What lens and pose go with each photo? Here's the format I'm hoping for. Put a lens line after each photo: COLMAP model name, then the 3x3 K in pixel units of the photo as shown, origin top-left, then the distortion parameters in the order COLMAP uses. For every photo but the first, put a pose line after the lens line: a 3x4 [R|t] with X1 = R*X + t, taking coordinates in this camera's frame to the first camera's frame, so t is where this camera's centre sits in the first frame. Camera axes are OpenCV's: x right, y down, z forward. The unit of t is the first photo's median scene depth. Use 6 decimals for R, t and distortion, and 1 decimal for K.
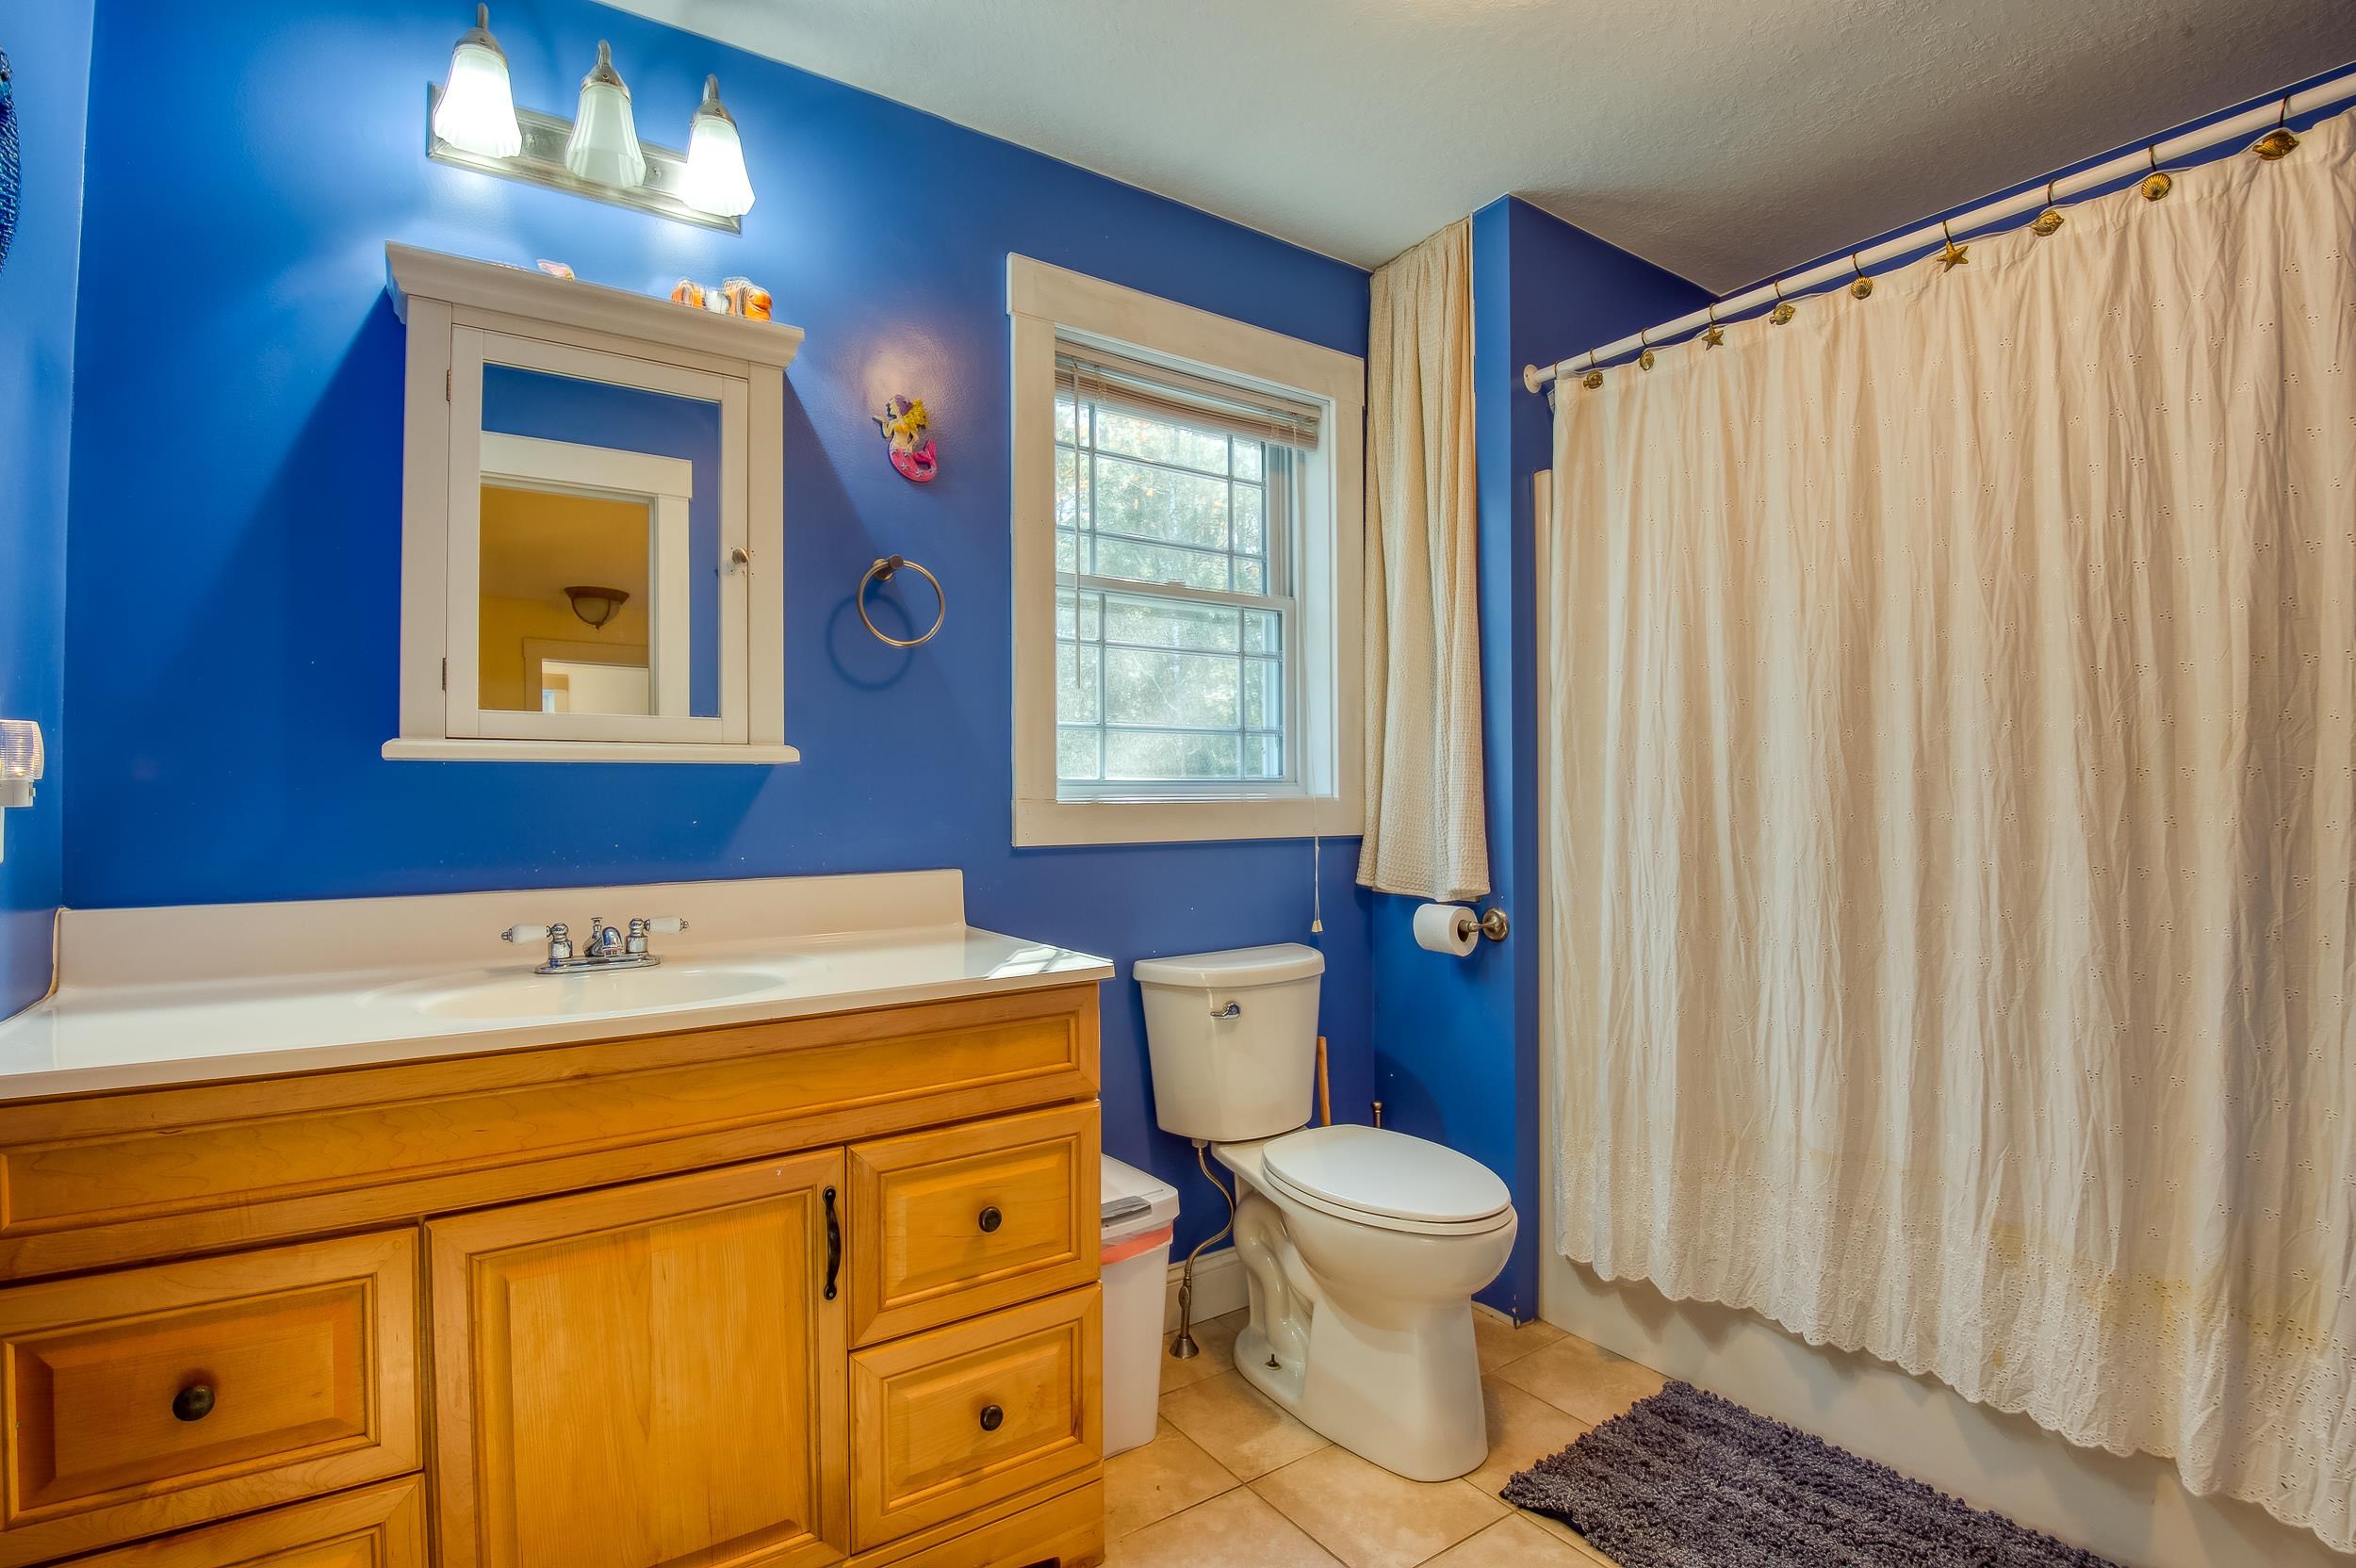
lens RADIAL K [[1110.6, 0, 1202.7], [0, 1110.6, 780.3], [0, 0, 1]] dist [-0.001863, -0.024991]
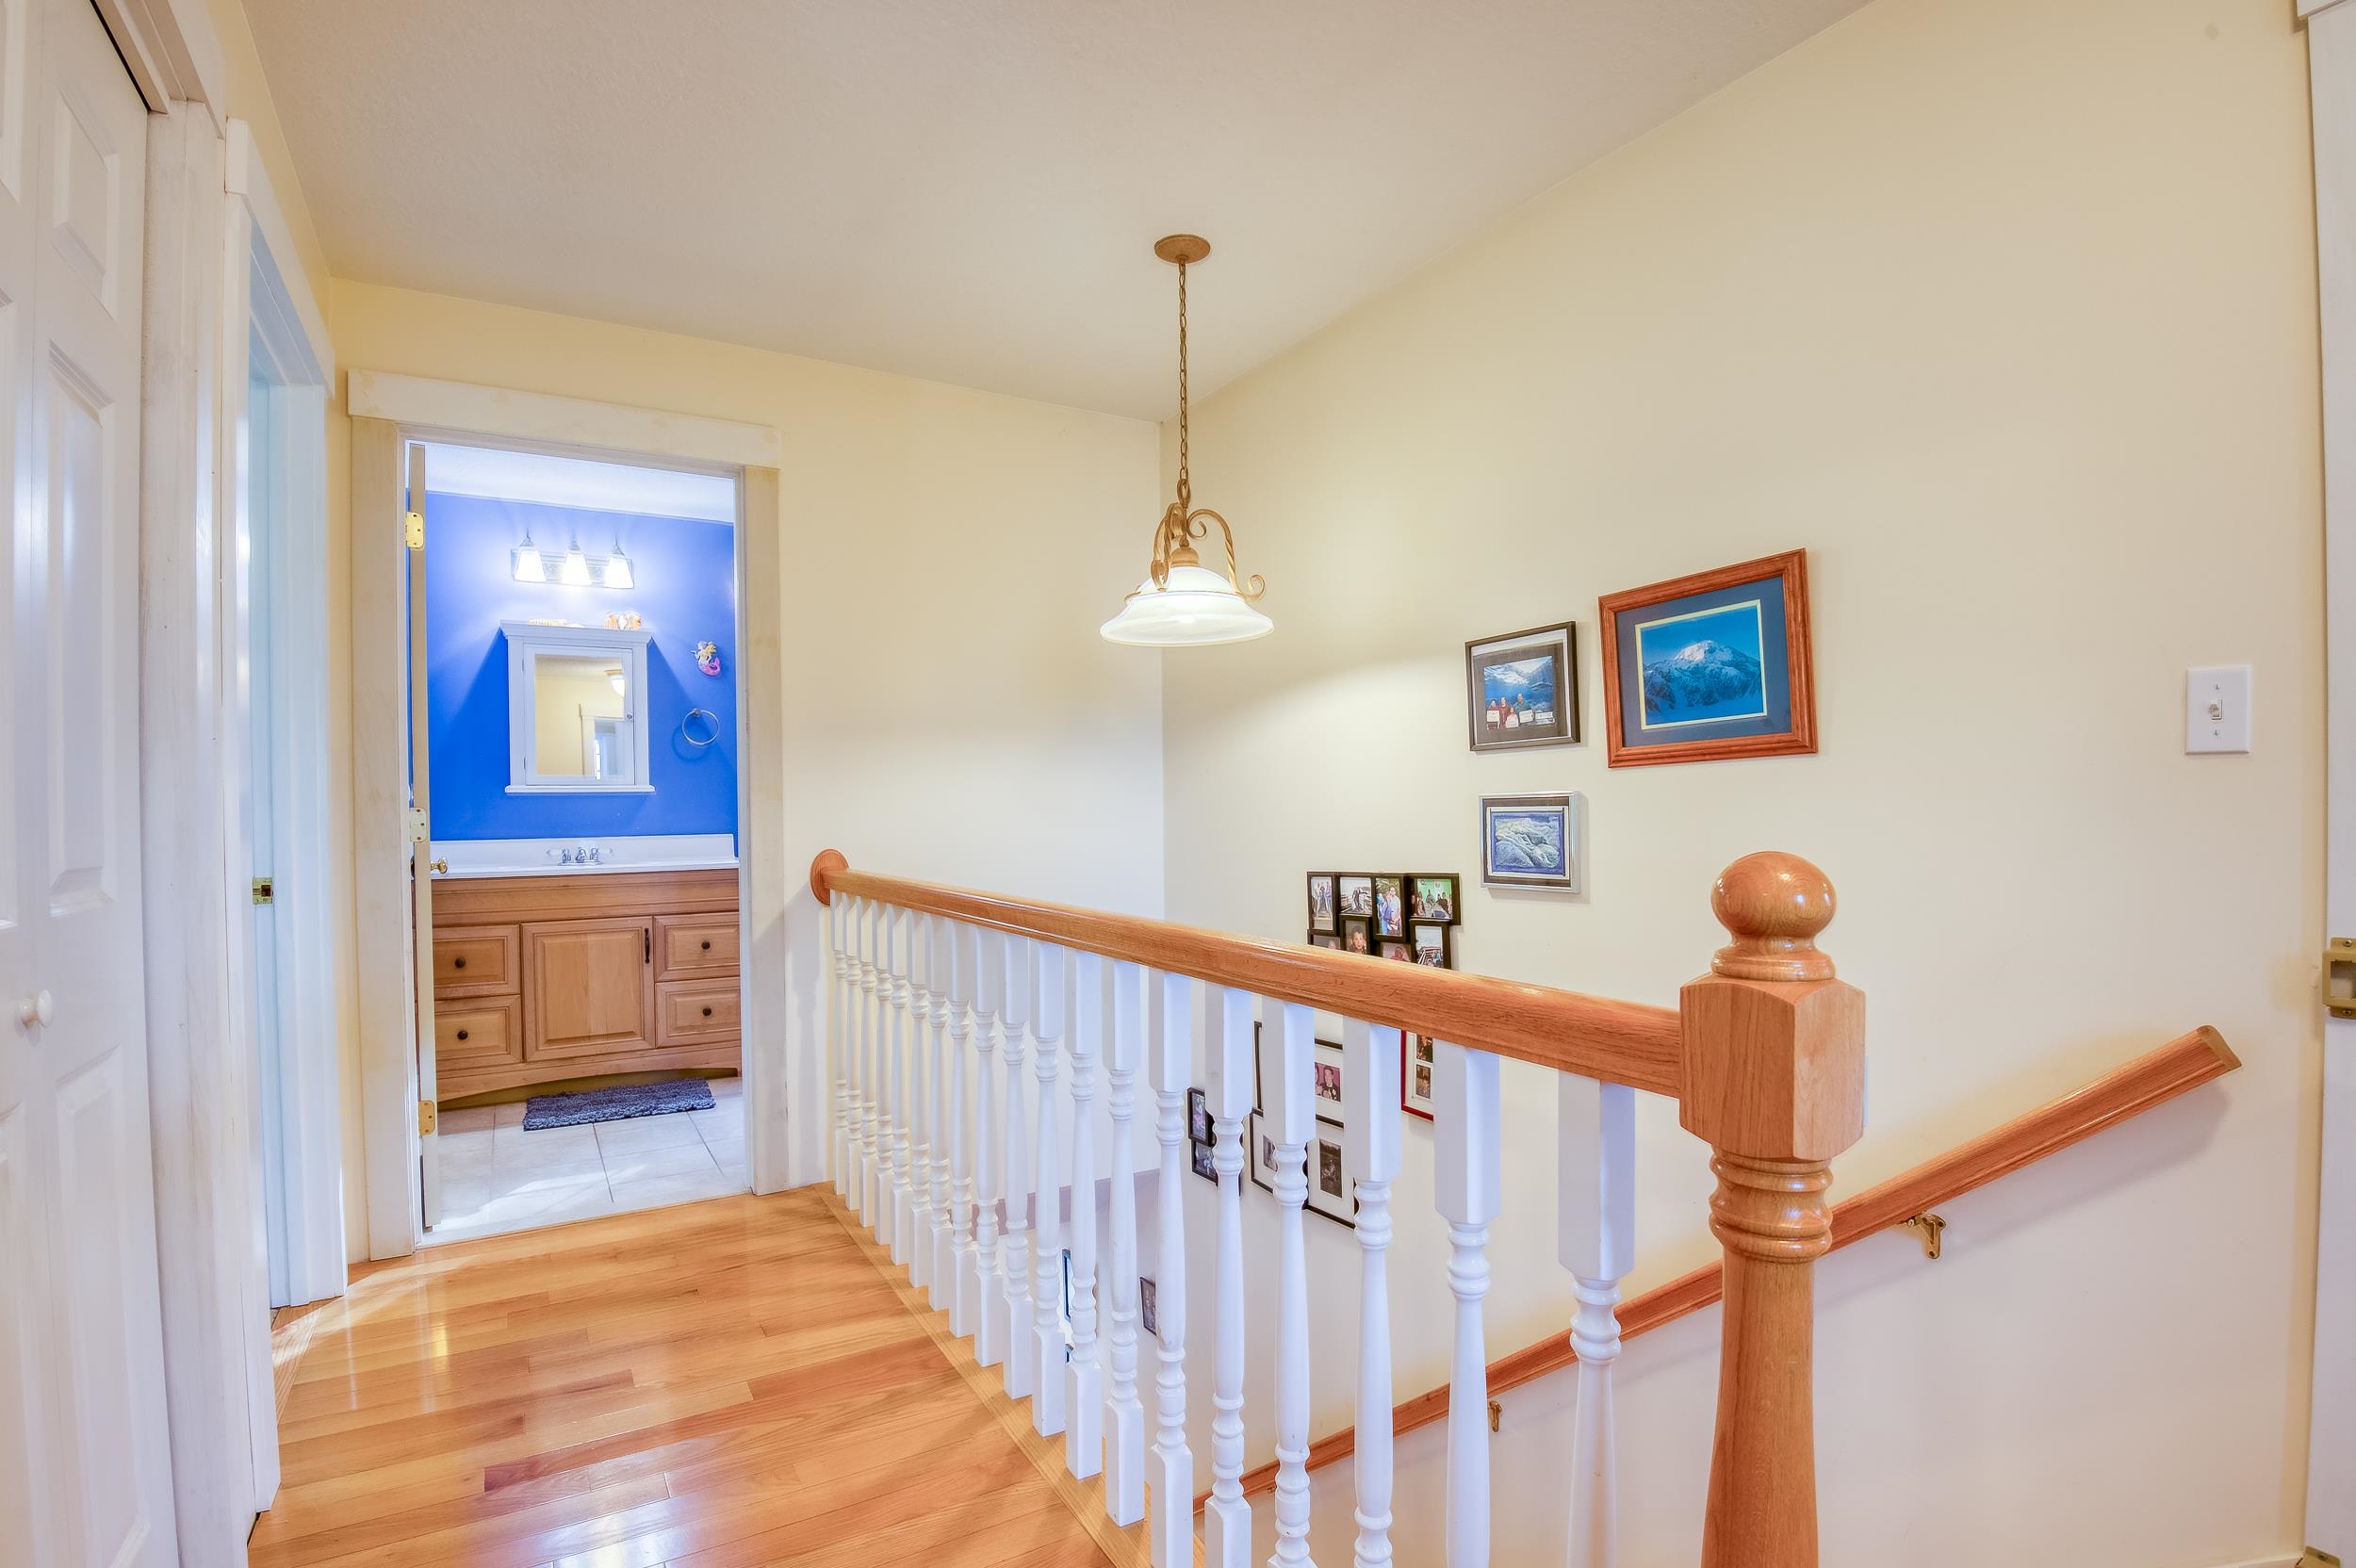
lens RADIAL K [[1110.6, 0, 1202.7], [0, 1110.6, 780.3], [0, 0, 1]] dist [-0.001863, -0.024991]
pose [[0.997799, -0.023362, -0.062066, 1.391737], [0.022873, 0.999702, -0.008570, 0.013536], [0.062248, 0.007131, 0.998035, -1.968468]]
